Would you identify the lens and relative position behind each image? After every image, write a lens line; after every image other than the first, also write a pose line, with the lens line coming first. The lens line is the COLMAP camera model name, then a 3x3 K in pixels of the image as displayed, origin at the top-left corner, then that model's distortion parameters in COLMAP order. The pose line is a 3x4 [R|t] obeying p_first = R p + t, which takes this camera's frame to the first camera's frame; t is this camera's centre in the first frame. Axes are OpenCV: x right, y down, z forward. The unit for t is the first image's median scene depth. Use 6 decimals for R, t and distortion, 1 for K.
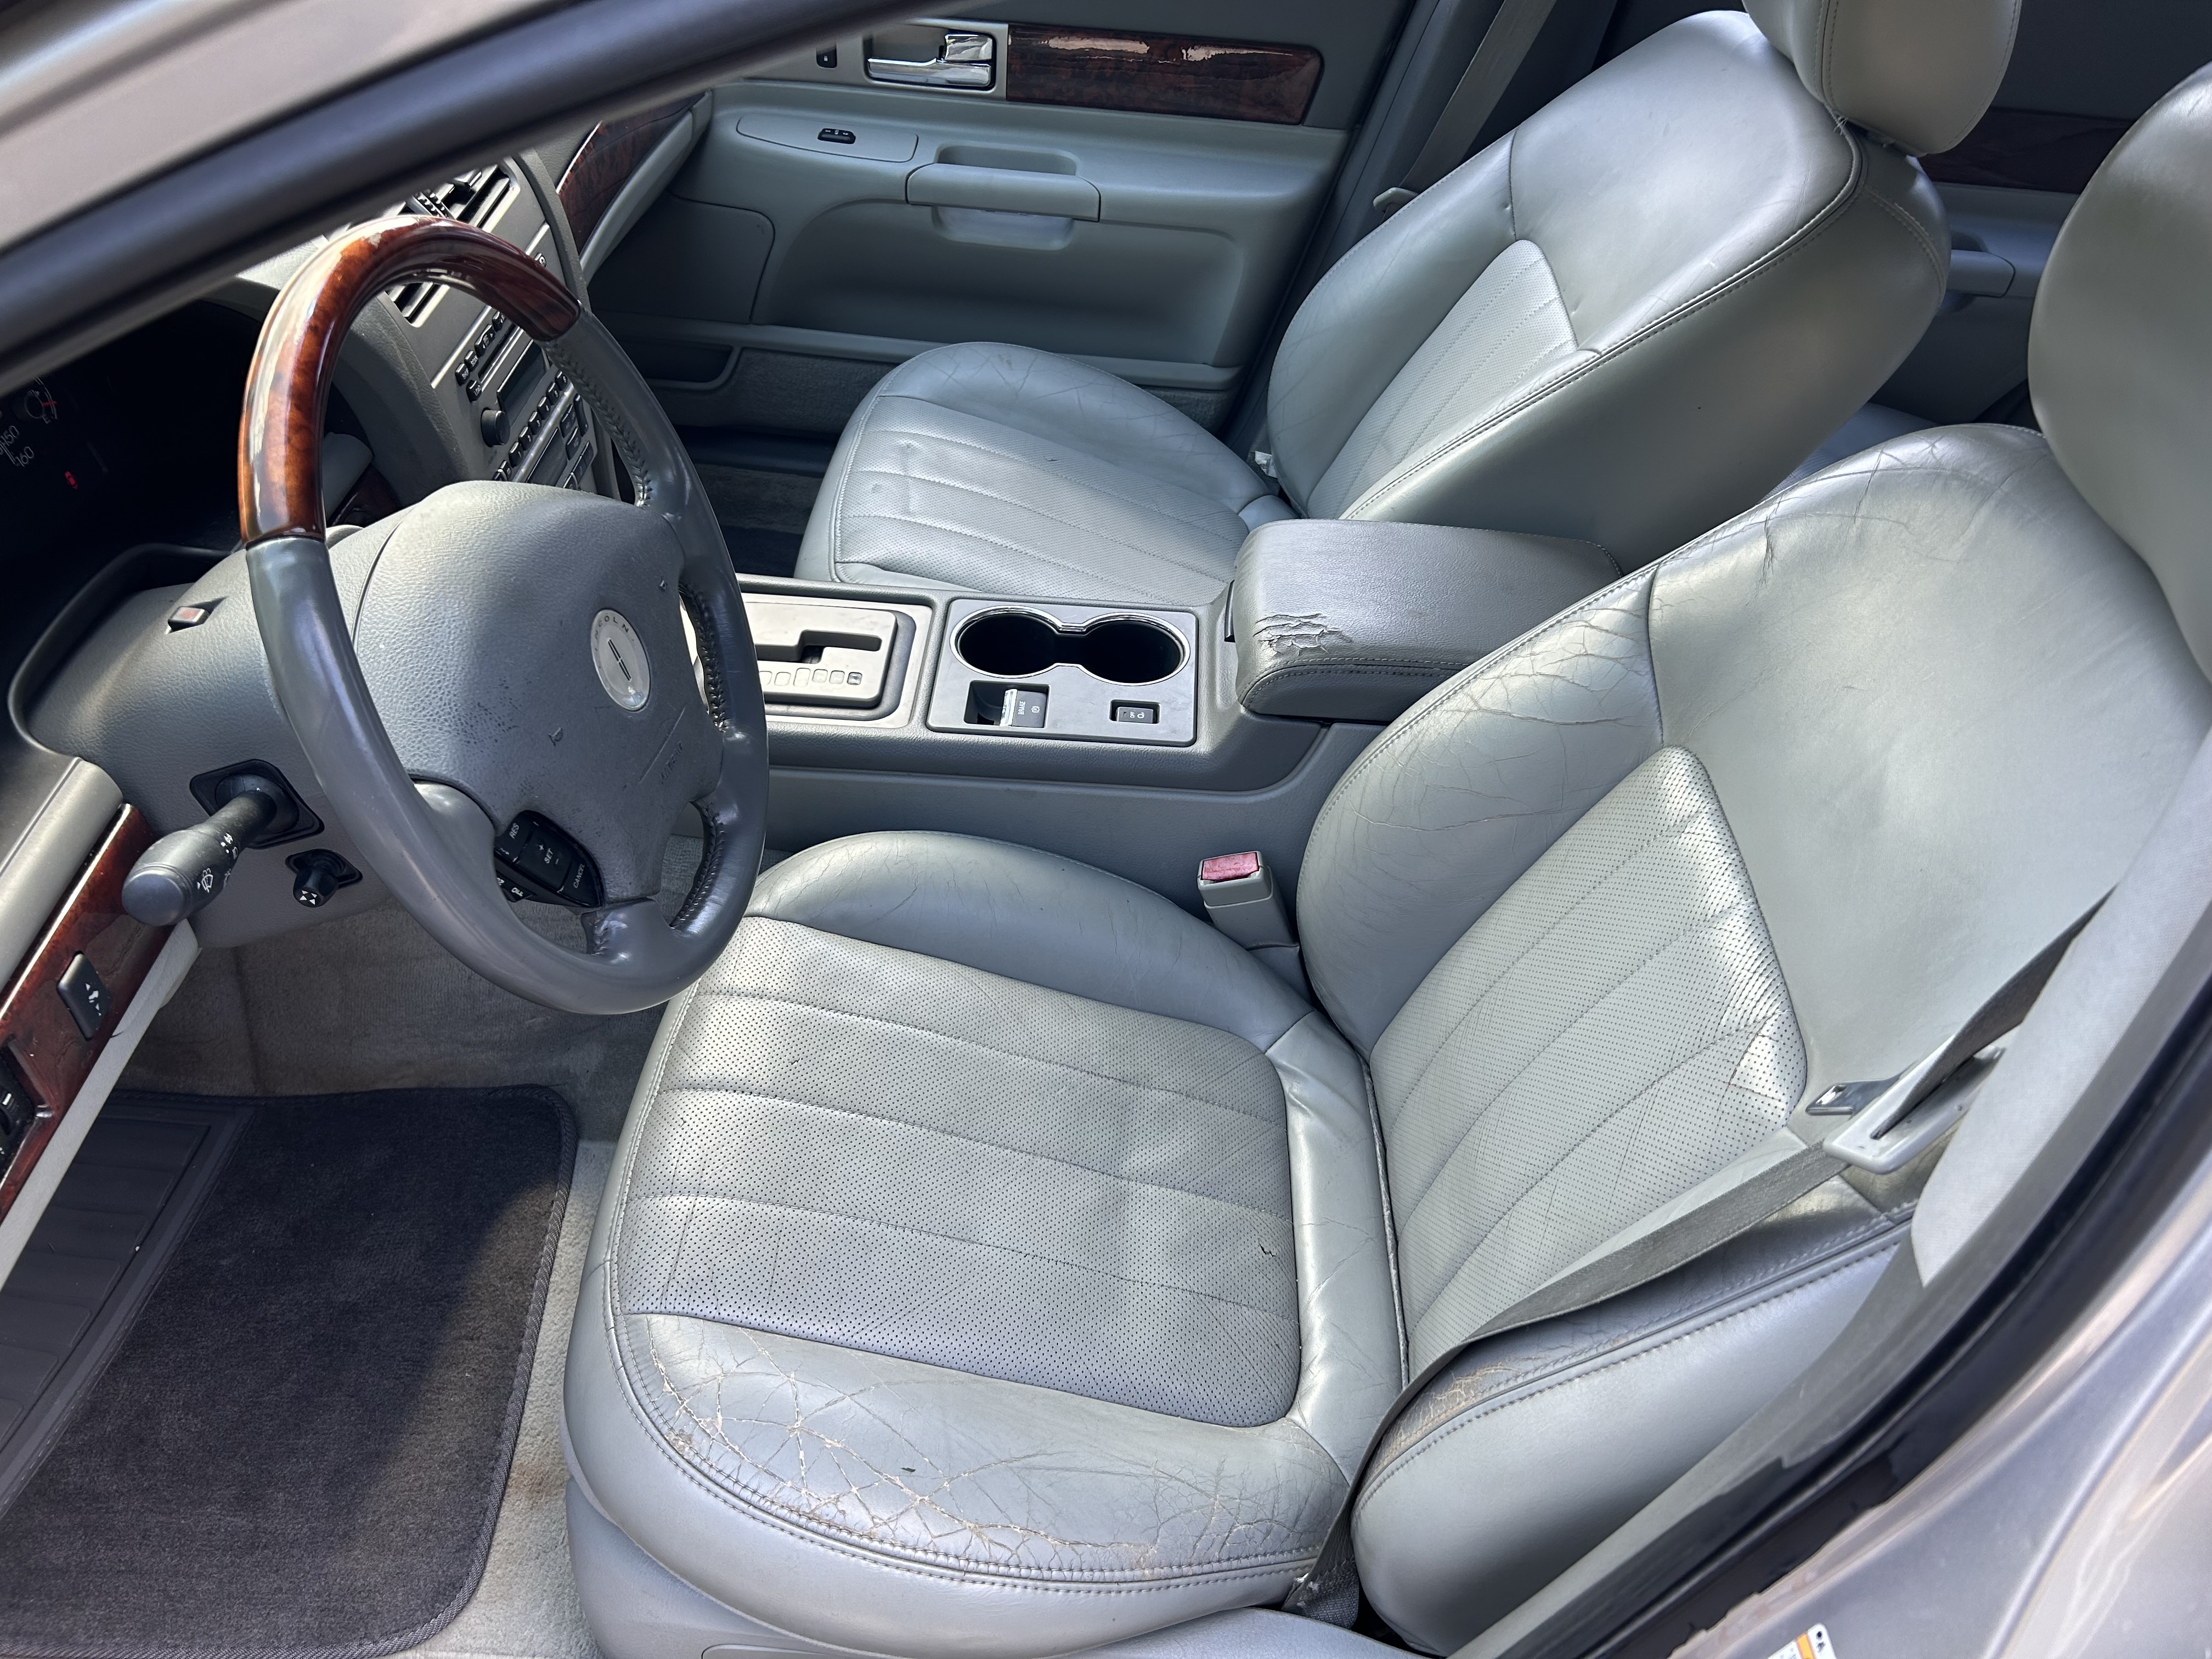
lens RADIAL K [[1628.7, 0, 1106.0], [0, 1628.7, 829.5], [0, 0, 1]] dist [0.049285, -0.080337]
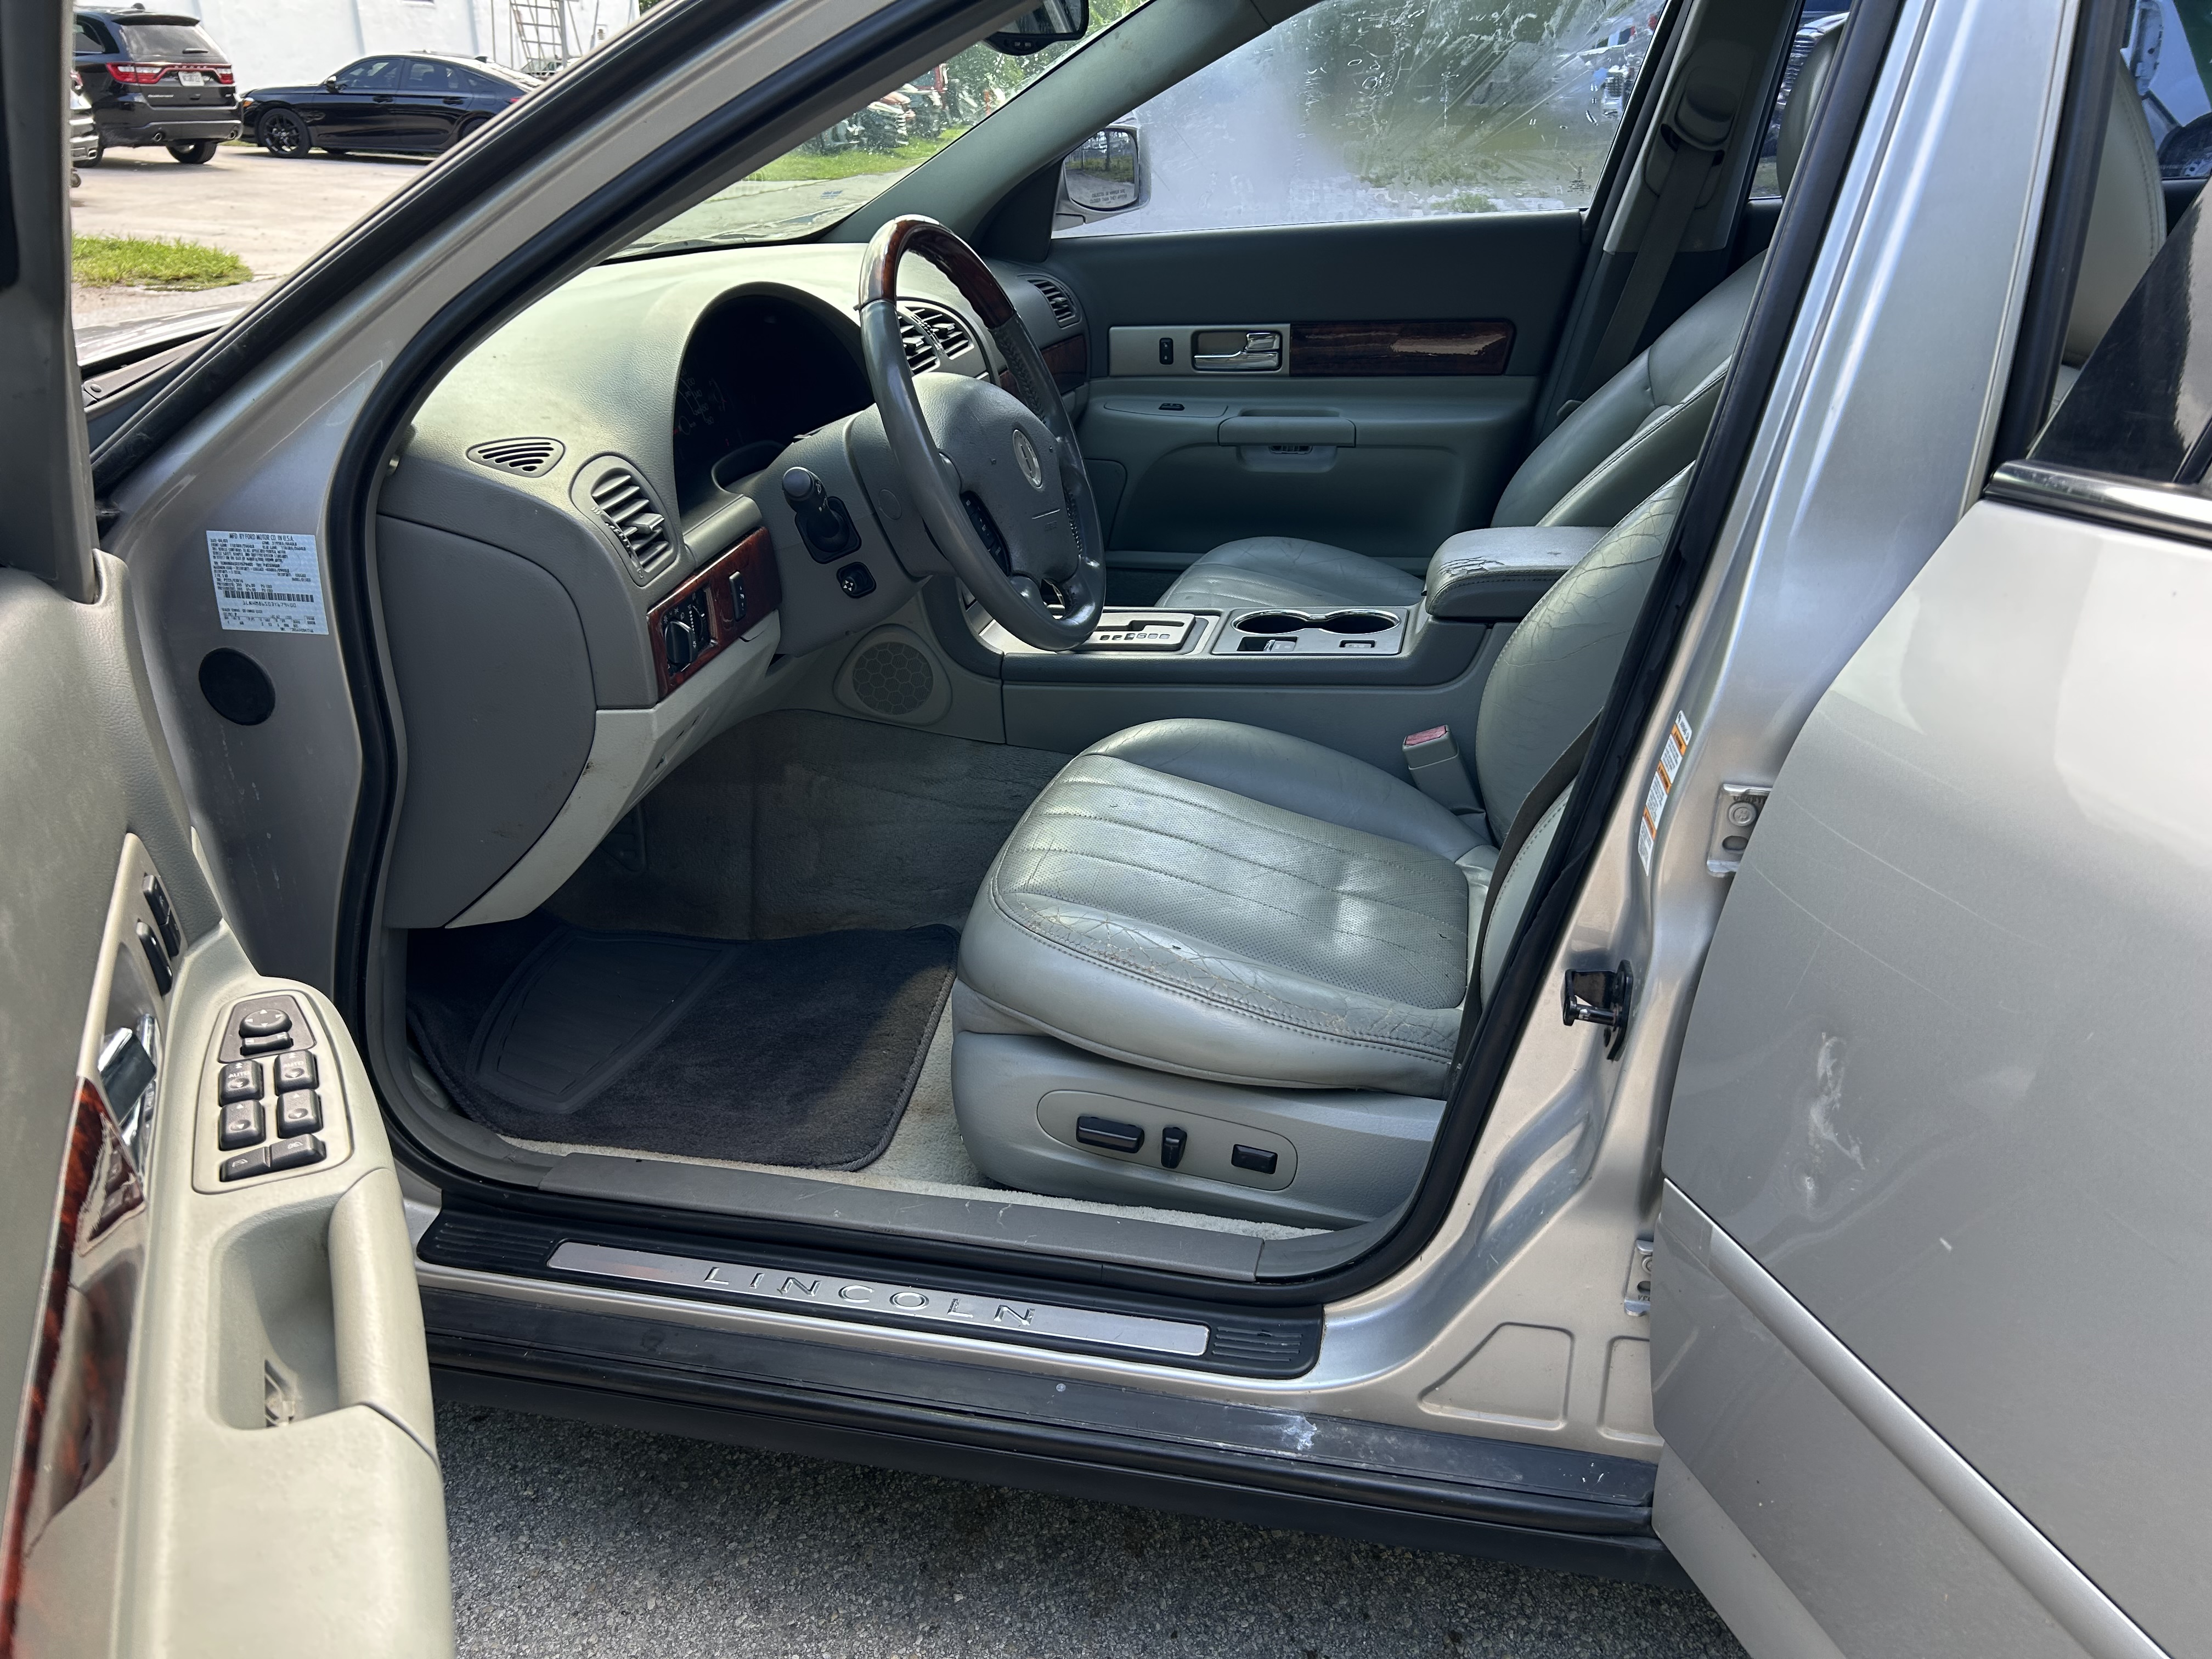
lens RADIAL K [[1628.7, 0, 1106.0], [0, 1628.7, 829.5], [0, 0, 1]] dist [0.049285, -0.080337]
pose [[0.978581, -0.023447, -0.204521, 0.090293], [-0.042635, 0.948869, -0.312779, 0.533393], [0.201397, 0.314800, 0.927545, -0.320540]]
